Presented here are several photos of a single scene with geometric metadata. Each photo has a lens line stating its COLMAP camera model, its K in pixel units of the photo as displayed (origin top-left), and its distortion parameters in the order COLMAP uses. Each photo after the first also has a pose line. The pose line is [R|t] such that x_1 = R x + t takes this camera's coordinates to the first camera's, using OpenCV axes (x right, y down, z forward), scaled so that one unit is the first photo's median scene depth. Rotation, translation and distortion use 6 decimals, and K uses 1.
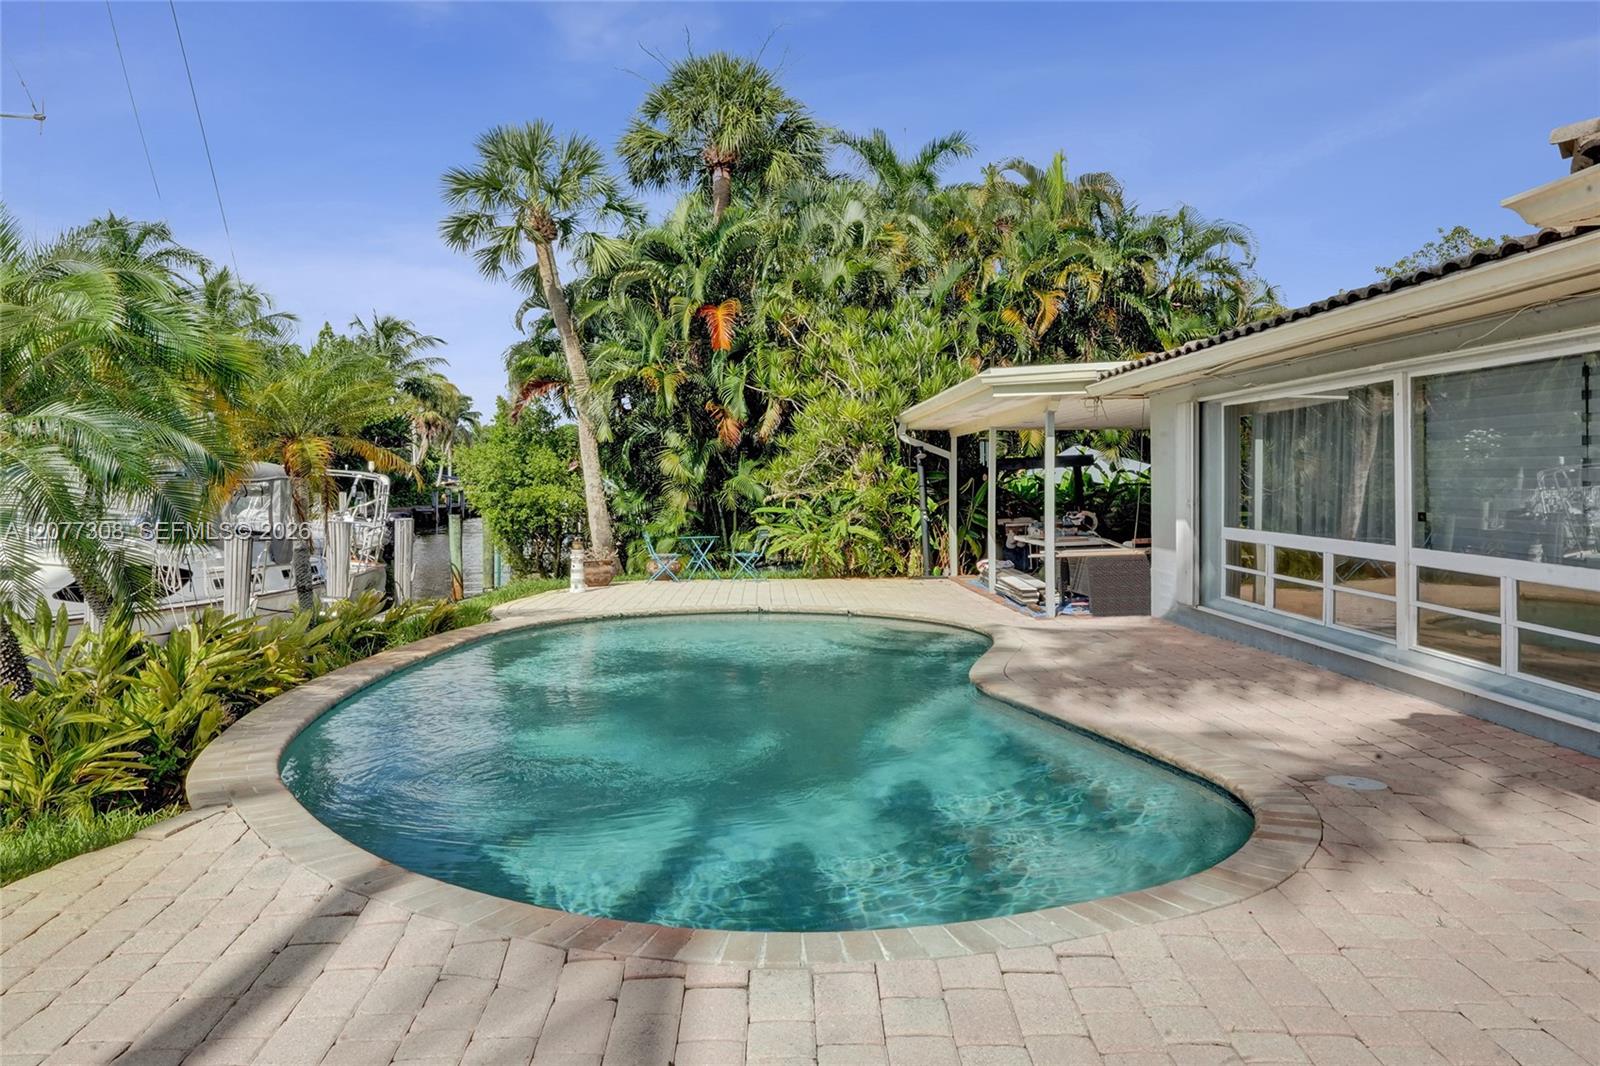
lens RADIAL K [[1170.6, 0, 803.5], [0, 1170.6, 445.7], [0, 0, 1]] dist [-0.027683, 0.005601]
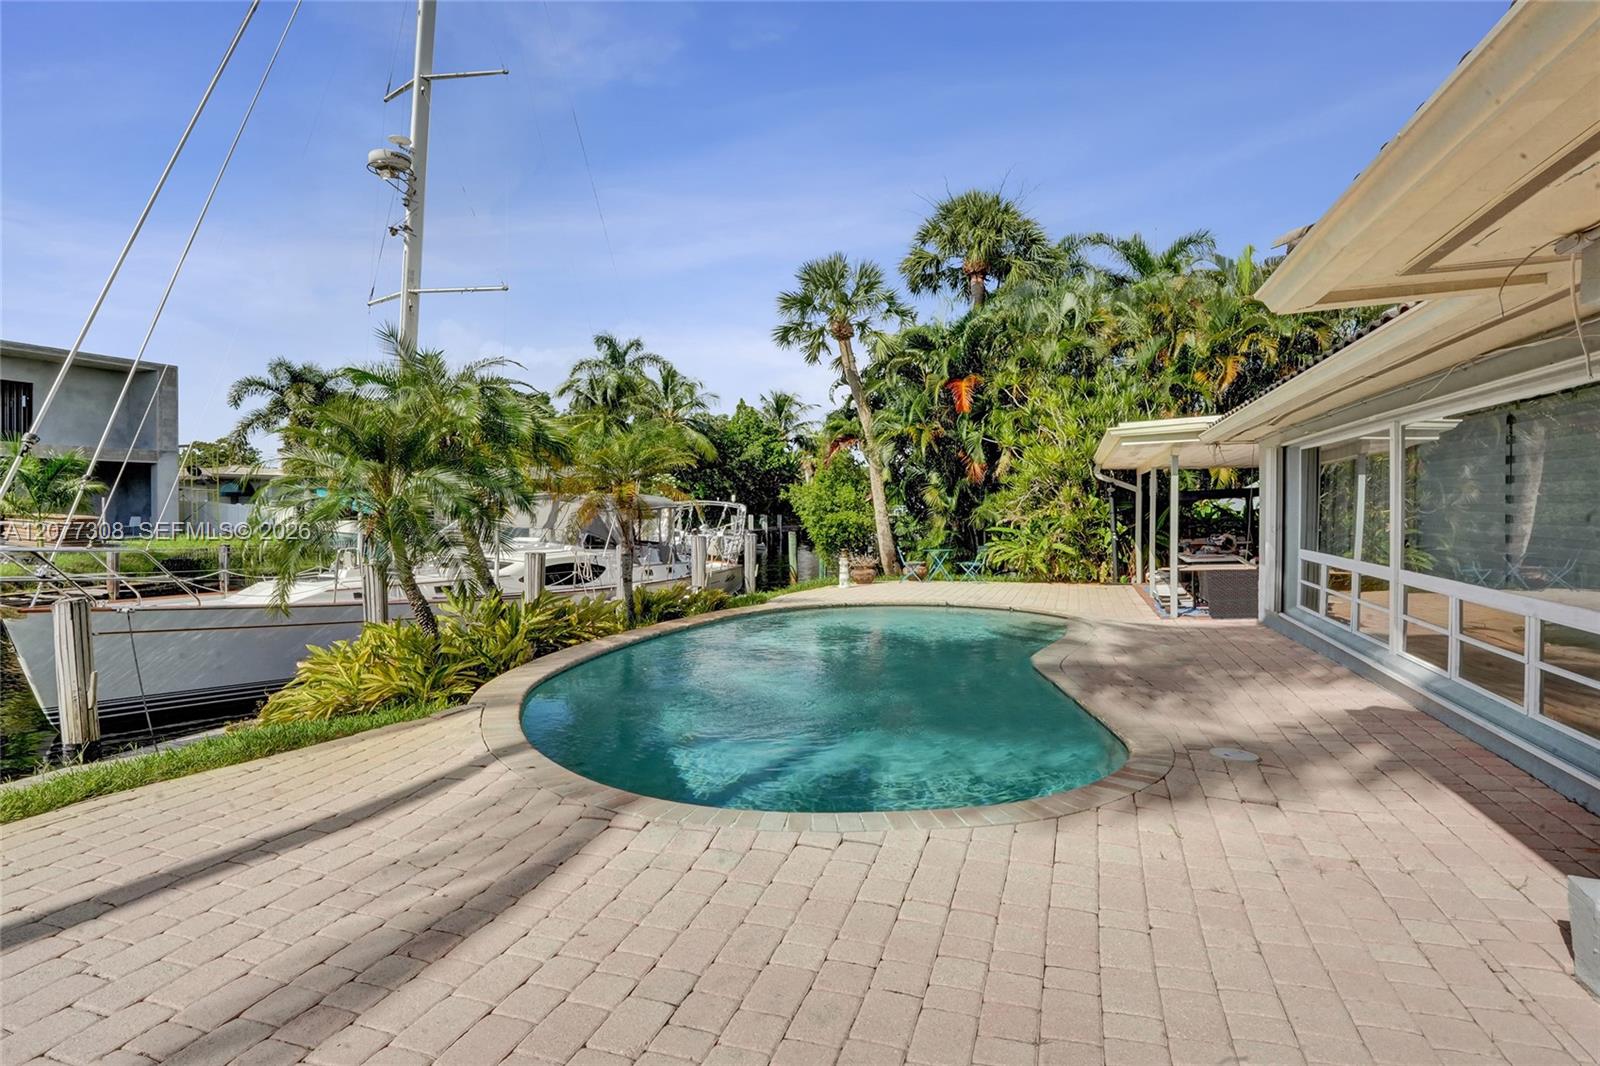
lens RADIAL K [[868.7, 0, 812.9], [0, 868.7, 501.4], [0, 0, 1]] dist [-0.061085, 0.000296]
pose [[0.943874, -0.001677, -0.330302, 0.095472], [0.009678, 0.999698, 0.022580, -0.002820], [0.330164, -0.024509, 0.943605, -0.005599]]
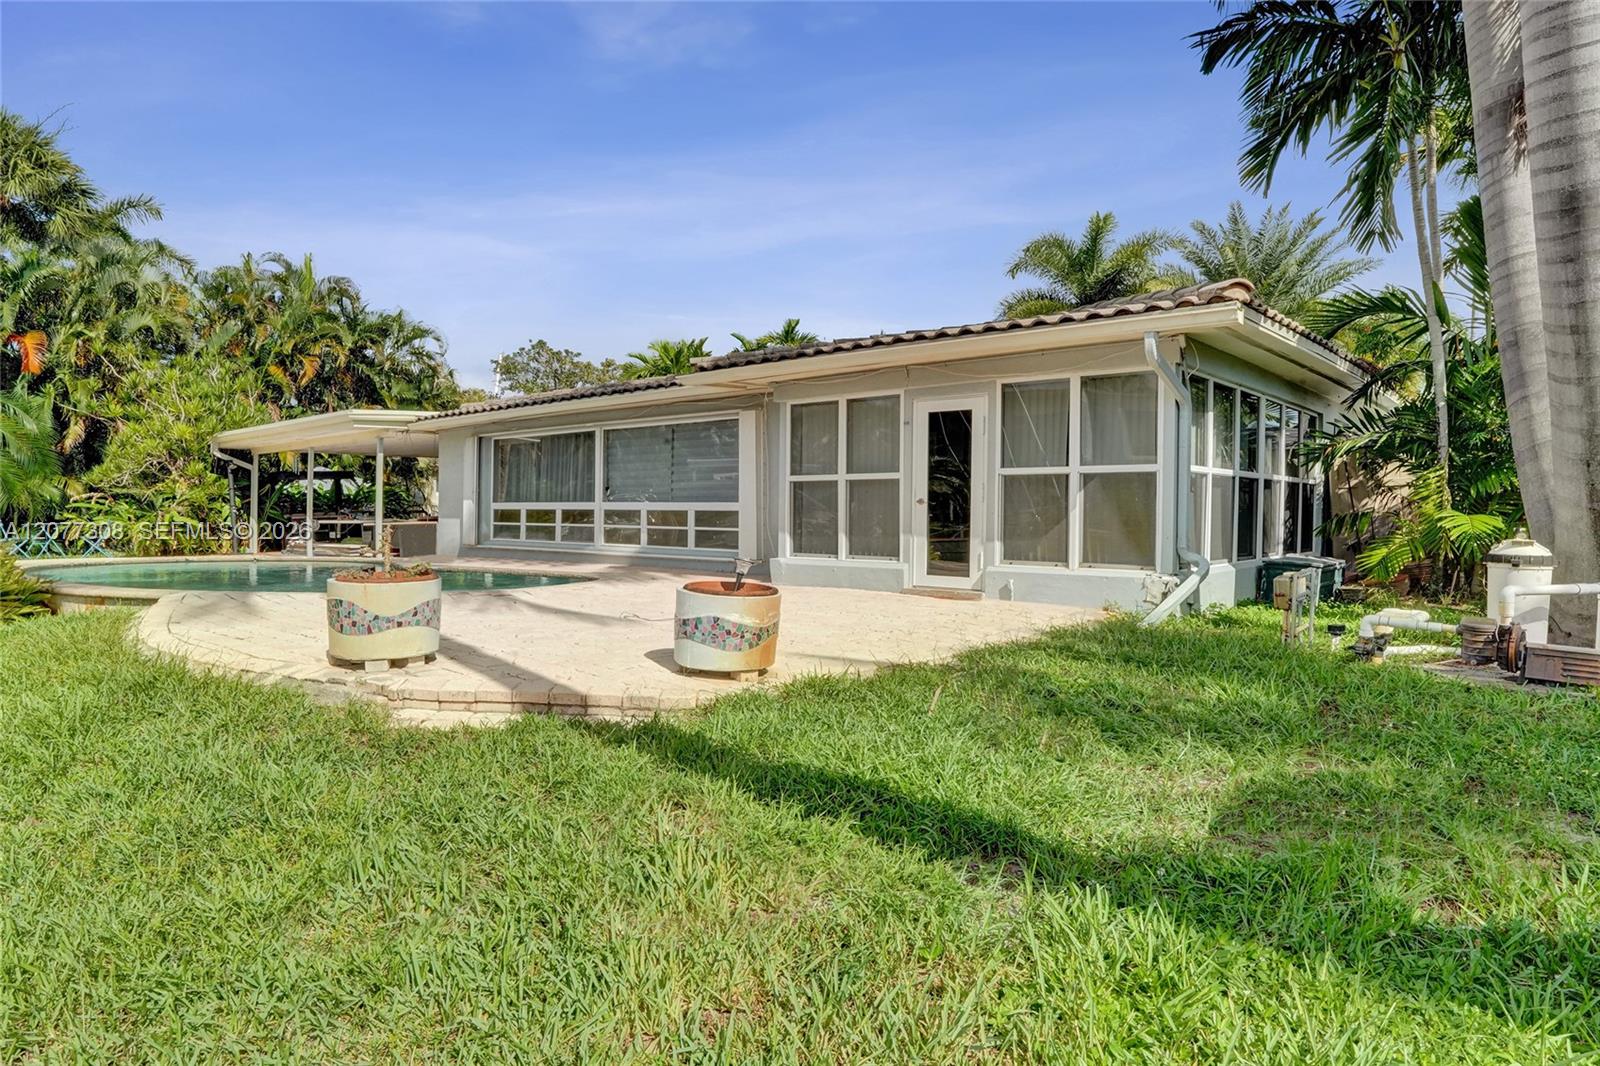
lens RADIAL K [[971.2, 0, 795.0], [0, 971.2, 526.6], [0, 0, 1]] dist [-0.006395, -0.000802]
pose [[0.685220, -0.003884, 0.728326, -0.256235], [-0.024028, 0.999321, 0.027935, 0.028742], [-0.727940, -0.036642, 0.684661, -0.253389]]
